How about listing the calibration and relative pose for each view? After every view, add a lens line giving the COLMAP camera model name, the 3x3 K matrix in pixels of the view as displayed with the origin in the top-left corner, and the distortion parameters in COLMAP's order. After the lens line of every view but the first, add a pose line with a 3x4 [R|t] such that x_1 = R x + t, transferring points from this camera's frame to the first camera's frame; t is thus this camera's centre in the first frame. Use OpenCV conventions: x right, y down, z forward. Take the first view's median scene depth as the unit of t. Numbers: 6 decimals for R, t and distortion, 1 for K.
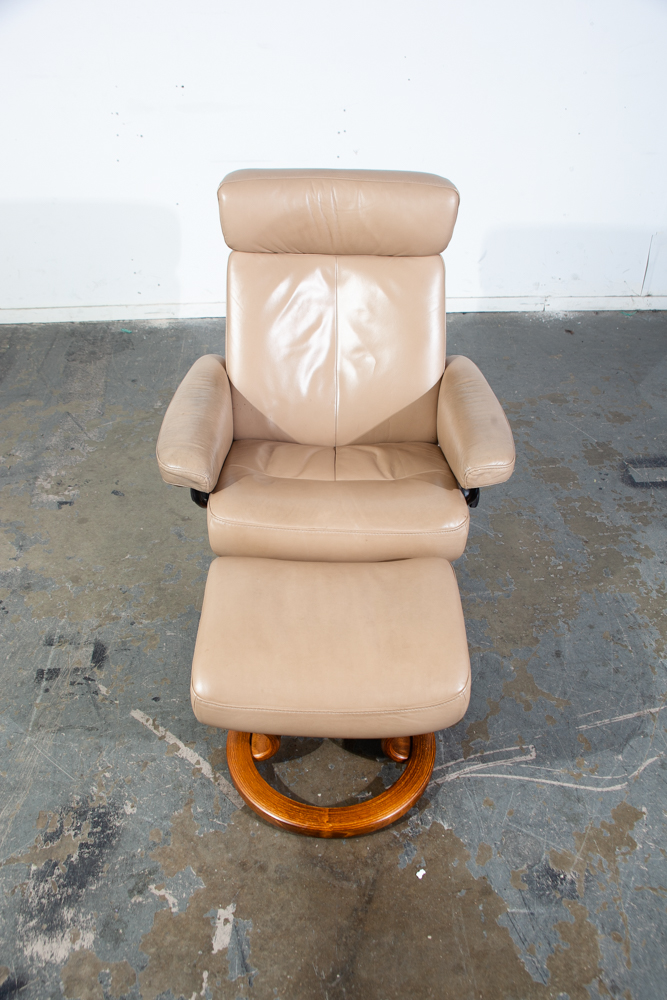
lens RADIAL K [[923.3, 0, 334.5], [0, 923.3, 512.9], [0, 0, 1]] dist [-0.052937, 0.000000]
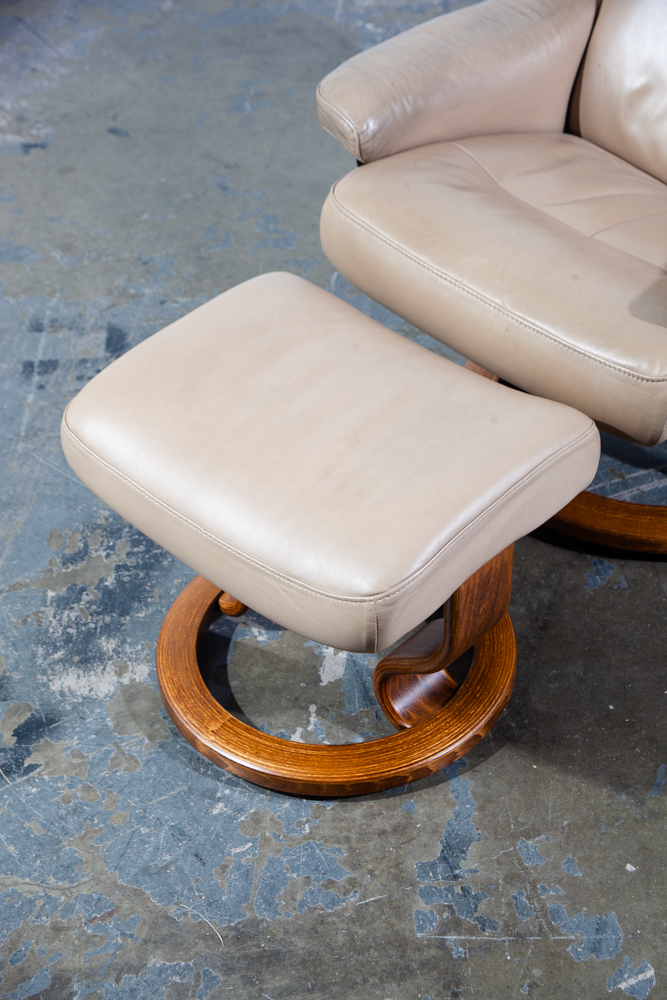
lens RADIAL K [[1705.1, 0, 331.5], [0, 1705.1, 510.1], [0, 0, 1]] dist [0.206716, 0.000000]
pose [[0.998753, -0.007673, -0.049330, -0.047684], [0.011180, 0.997399, 0.071203, 0.203070], [0.048656, -0.071666, 0.996241, -0.230723]]
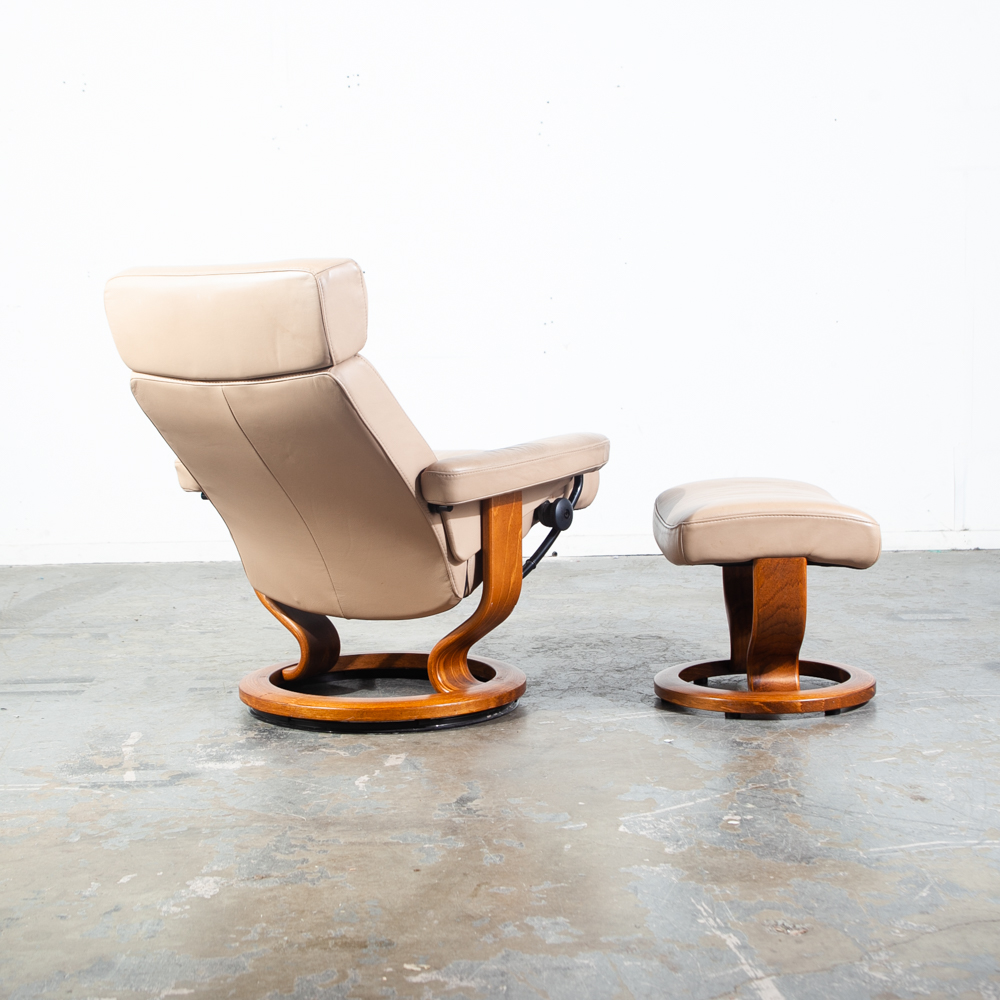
lens RADIAL K [[1990.0, 0, 484.7], [0, 1990.0, 476.1], [0, 0, 1]] dist [0.054570, 0.000000]
pose [[0.998401, -0.012882, -0.055038, 0.078200], [-0.017435, 0.856033, -0.516628, 1.054596], [0.053769, 0.516761, 0.854439, -0.802093]]
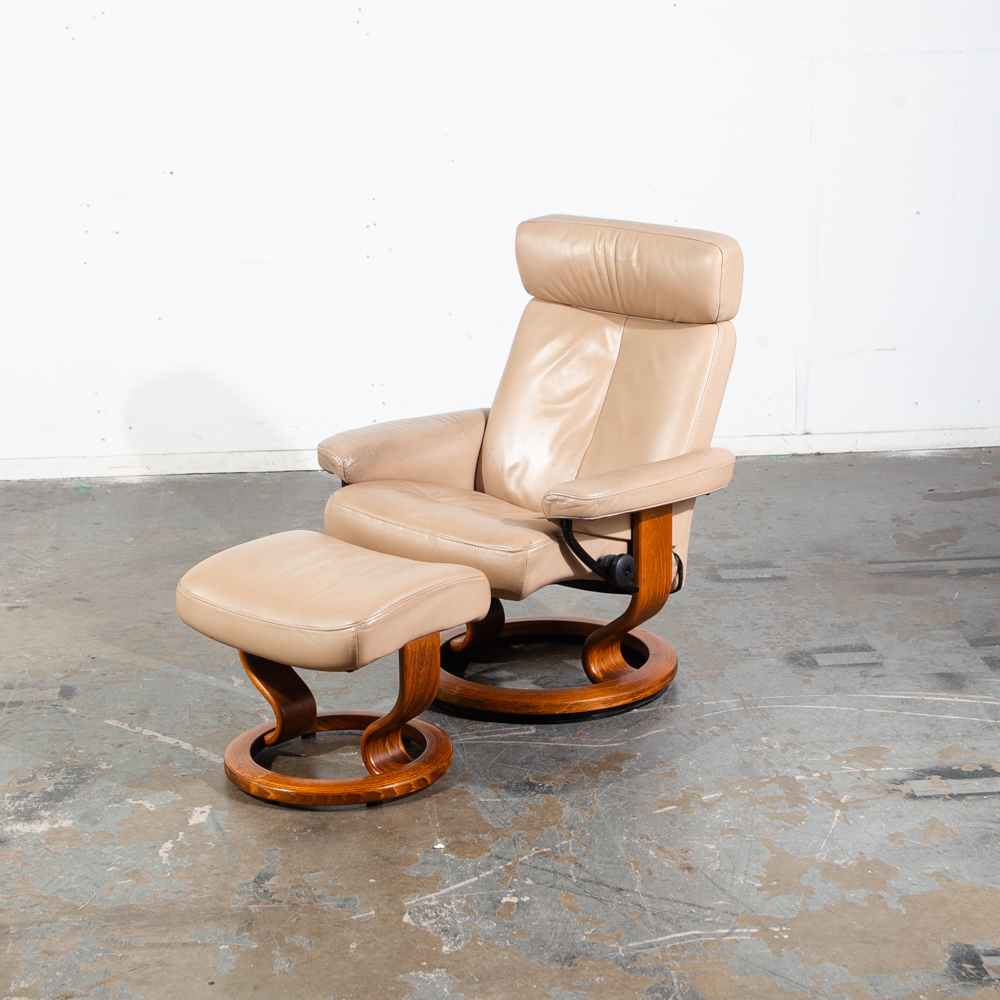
lens RADIAL K [[2301.7, 0, 489.7], [0, 2301.7, 501.9], [0, 0, 1]] dist [0.102800, 0.000000]
pose [[0.999760, -0.021920, 0.000210, 0.169672], [0.020435, 0.928496, -0.370781, 0.886375], [0.007933, 0.370696, 0.928720, -1.236517]]
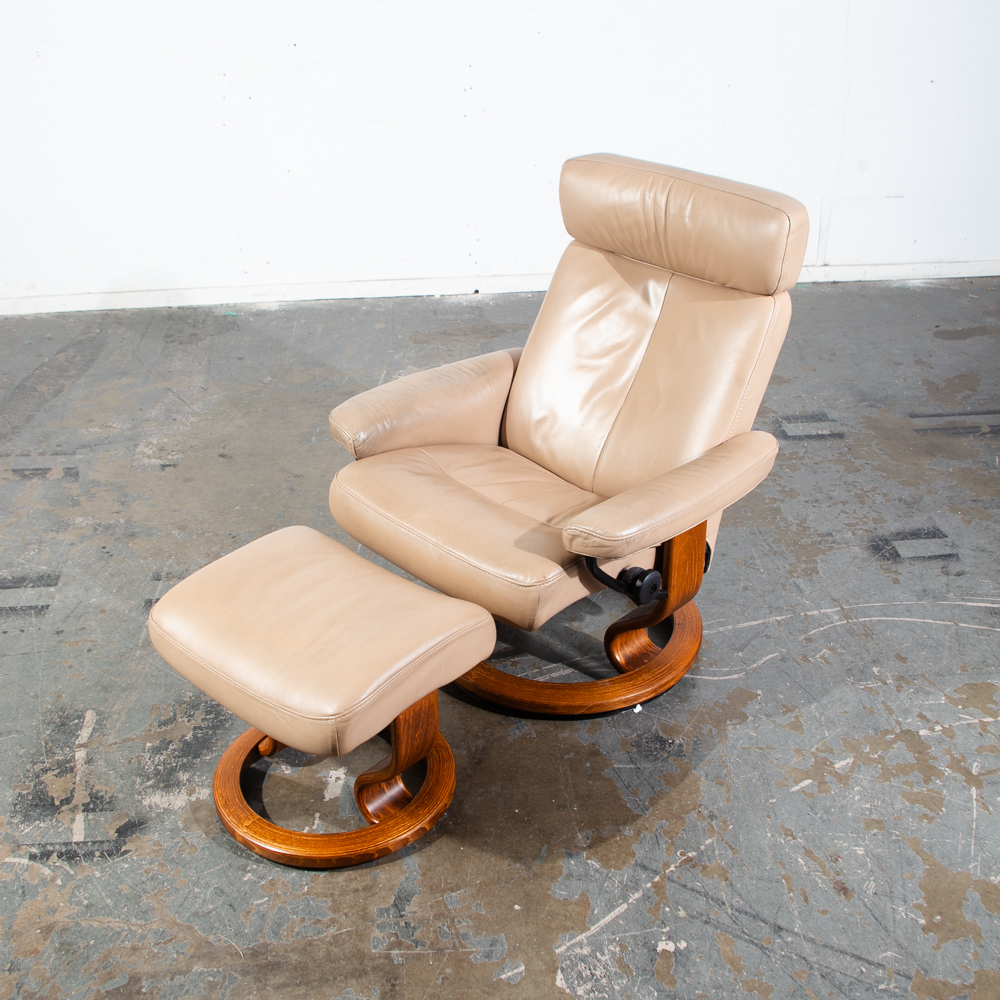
lens RADIAL K [[1325.7, 0, 500.2], [0, 1325.7, 516.9], [0, 0, 1]] dist [-0.090959, 0.000000]
pose [[0.999785, -0.019947, -0.005615, 0.062906], [0.019093, 0.992033, -0.124525, 0.280237], [0.008054, 0.124391, 0.992201, -0.408175]]
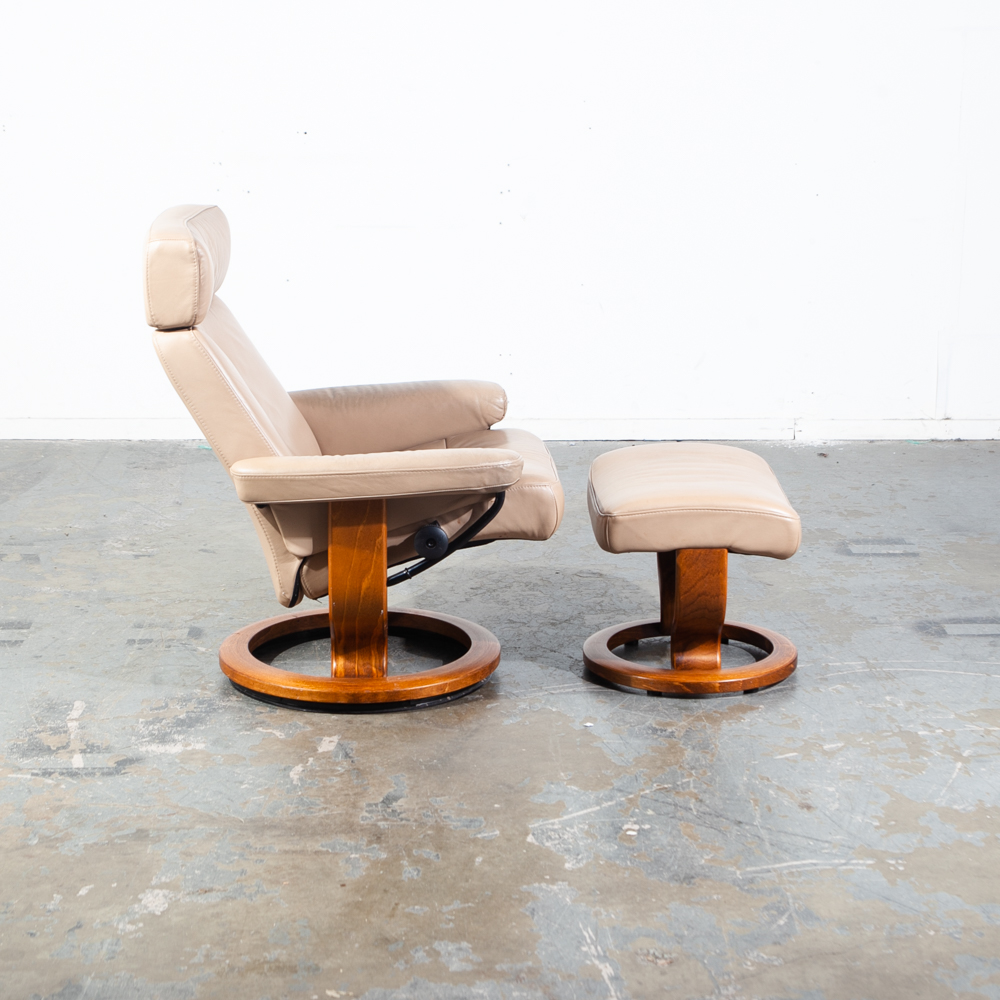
lens RADIAL K [[2537.0, 0, 484.5], [0, 2537.0, 485.8], [0, 0, 1]] dist [0.181380, 0.000000]
pose [[0.998826, 0.010840, -0.047203, 0.154251], [-0.028366, 0.920909, -0.388745, 1.060079], [0.039256, 0.389627, 0.920136, -1.445456]]
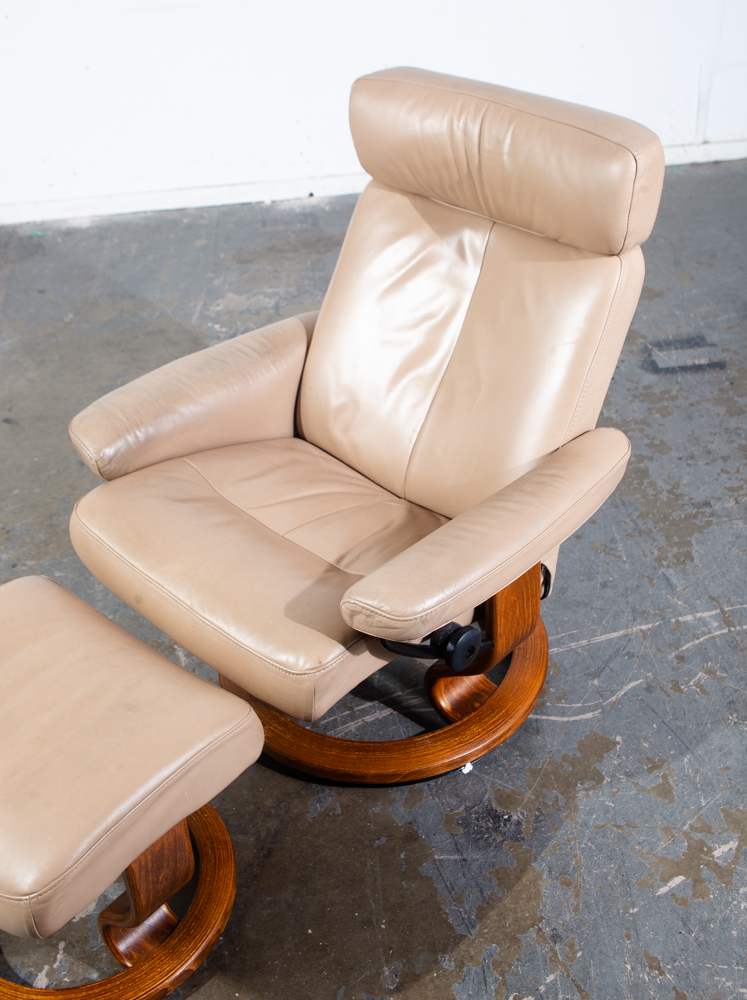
lens RADIAL K [[1265.8, 0, 371.9], [0, 1265.8, 453.2], [0, 0, 1]] dist [0.012527, 0.000000]
pose [[0.997353, -0.060909, -0.039720, 0.164915], [0.059112, 0.997239, -0.044955, 0.100432], [0.042349, 0.042488, 0.998199, -0.124701]]
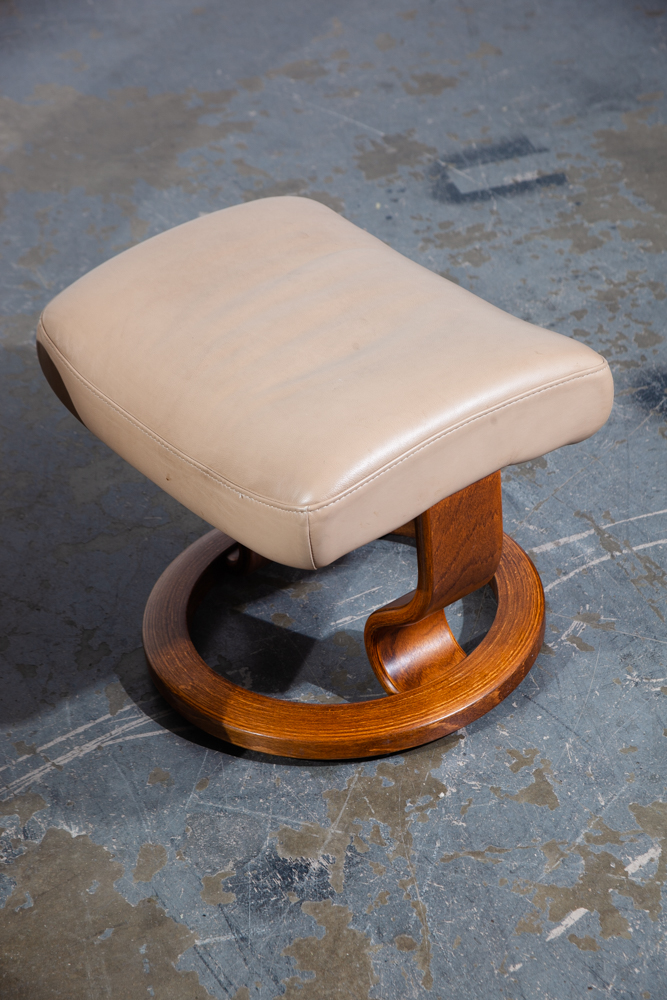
lens RADIAL K [[2201.1, 0, 325.2], [0, 2201.1, 499.6], [0, 0, 1]] dist [0.416154, 0.000000]
pose [[0.978433, -0.176397, 0.107481, 0.139619], [0.180271, 0.983235, -0.027391, 0.197452], [-0.100847, 0.046176, 0.993830, -0.210822]]
